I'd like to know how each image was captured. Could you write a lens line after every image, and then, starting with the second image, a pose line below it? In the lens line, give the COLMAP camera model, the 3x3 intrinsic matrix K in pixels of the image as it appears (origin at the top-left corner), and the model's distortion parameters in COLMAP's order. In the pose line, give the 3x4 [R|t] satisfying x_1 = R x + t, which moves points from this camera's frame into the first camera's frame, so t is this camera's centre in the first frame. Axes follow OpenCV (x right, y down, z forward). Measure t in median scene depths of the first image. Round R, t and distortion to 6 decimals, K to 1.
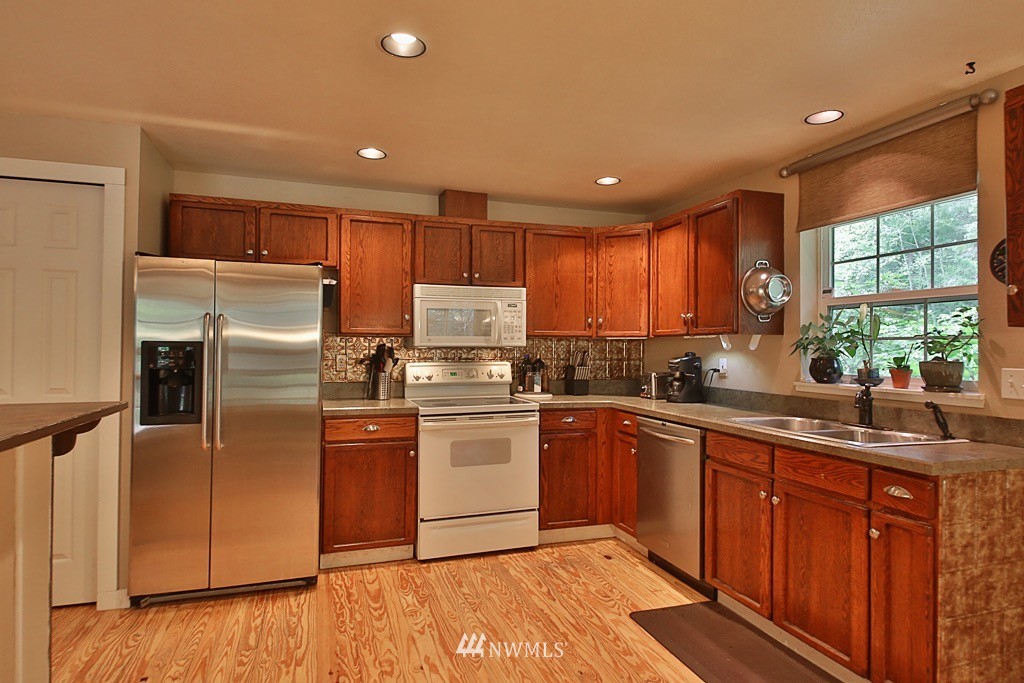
lens RADIAL K [[597.9, 0, 513.2], [0, 597.9, 339.5], [0, 0, 1]] dist [0.001597, -0.000508]
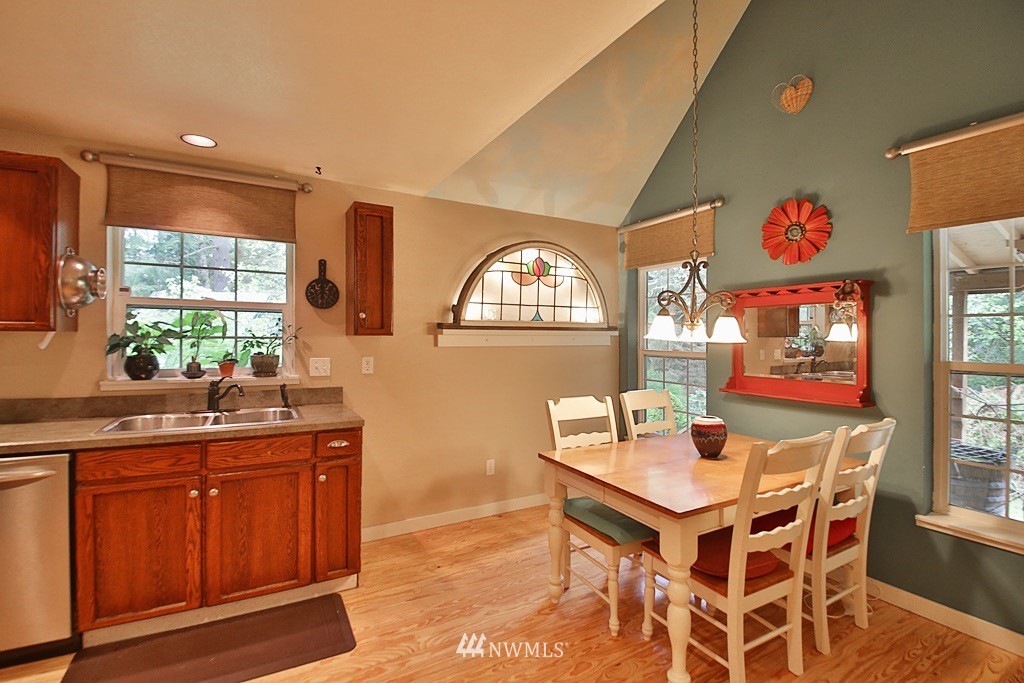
lens RADIAL K [[453.5, 0, 506.9], [0, 453.5, 334.5], [0, 0, 1]] dist [-0.015774, -0.003842]
pose [[-0.185970, -0.006333, 0.982535, -0.384078], [-0.027191, 0.999629, 0.001297, -0.024893], [-0.982179, -0.026475, -0.186073, 0.545796]]
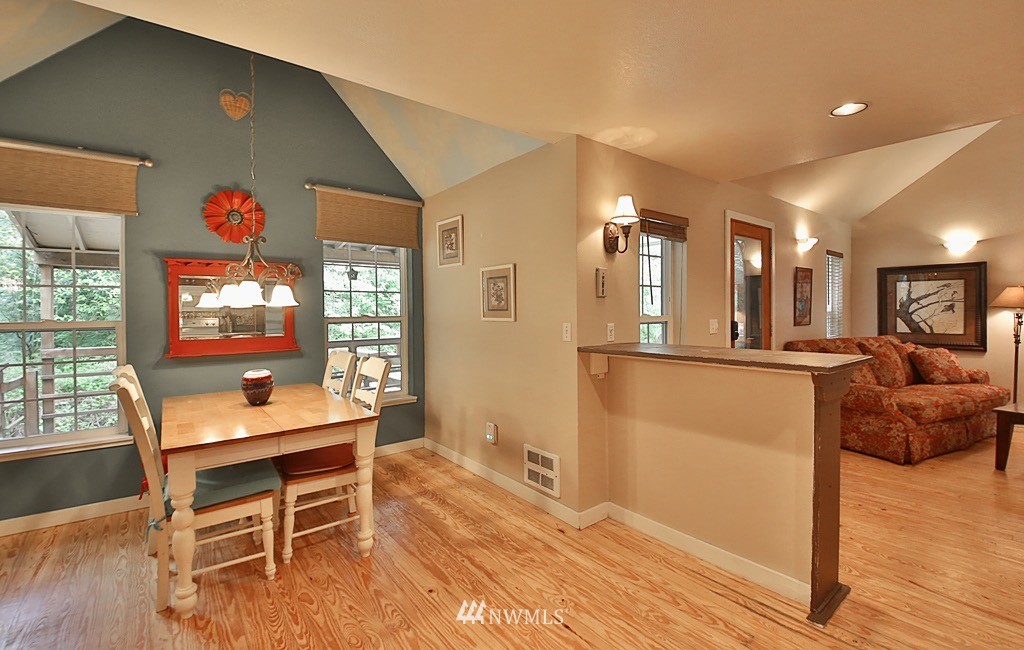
lens RADIAL K [[444.4, 0, 509.1], [0, 444.4, 311.3], [0, 0, 1]] dist [-0.029071, -0.002515]
pose [[-0.941781, -0.004615, -0.336197, 0.135626], [0.000841, 0.999870, -0.016080, 0.004538], [0.336227, -0.015427, -0.941655, 1.058214]]
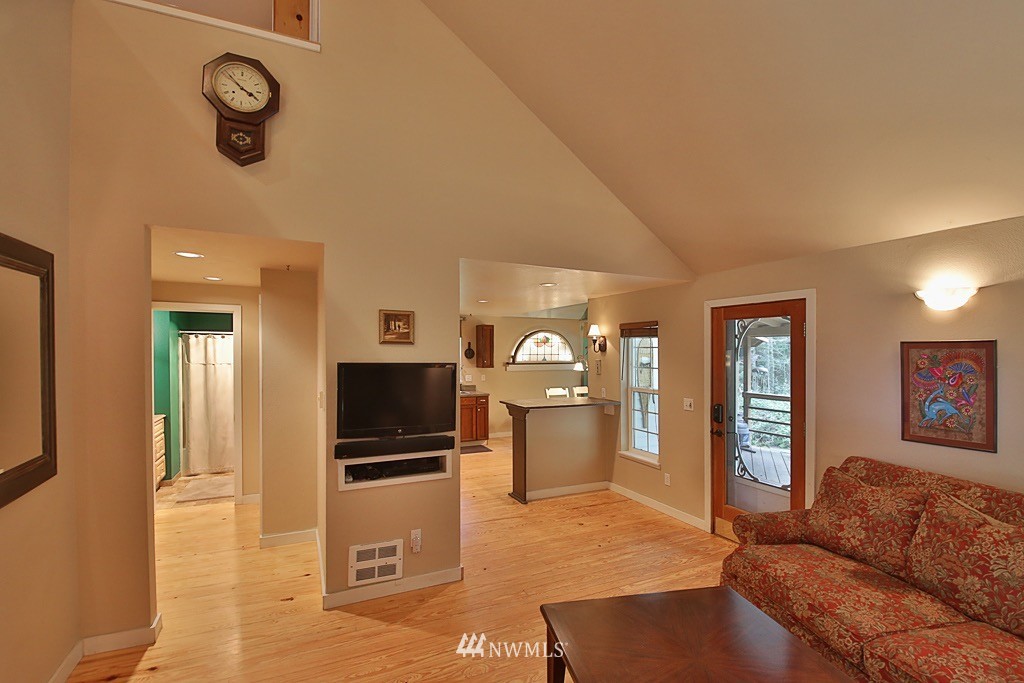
lens RADIAL K [[429.9, 0, 517.9], [0, 429.9, 347.6], [0, 0, 1]] dist [-0.002853, -0.002117]
pose [[-0.122858, -0.000478, 0.992424, -2.132231], [-0.020099, 0.999796, -0.002007, -0.140378], [-0.992221, -0.020193, -0.122842, 0.789187]]
